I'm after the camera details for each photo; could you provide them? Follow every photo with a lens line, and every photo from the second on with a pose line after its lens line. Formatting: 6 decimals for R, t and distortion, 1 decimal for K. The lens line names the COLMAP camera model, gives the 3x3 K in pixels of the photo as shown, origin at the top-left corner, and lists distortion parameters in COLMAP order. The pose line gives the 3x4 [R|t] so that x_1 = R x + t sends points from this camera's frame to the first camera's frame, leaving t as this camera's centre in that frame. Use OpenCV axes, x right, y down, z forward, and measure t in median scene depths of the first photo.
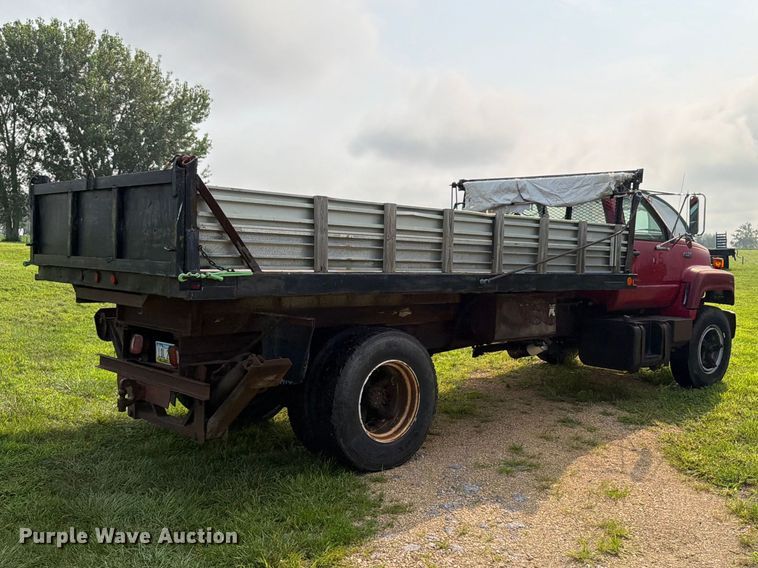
lens RADIAL K [[733.2, 0, 406.5], [0, 733.2, 325.0], [0, 0, 1]] dist [0.156578, -0.249895]
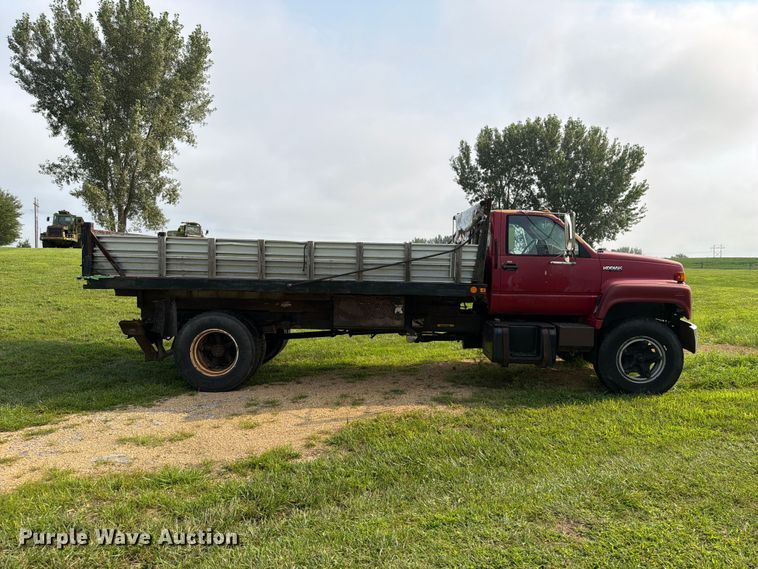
lens RADIAL K [[544.9, 0, 377.4], [0, 544.9, 282.1], [0, 0, 1]] dist [0.058629, -0.066488]
pose [[0.722133, 0.010912, -0.691668, 0.643993], [-0.065680, 0.996440, -0.052853, -0.010330], [0.688629, 0.083596, 0.720279, 0.187525]]
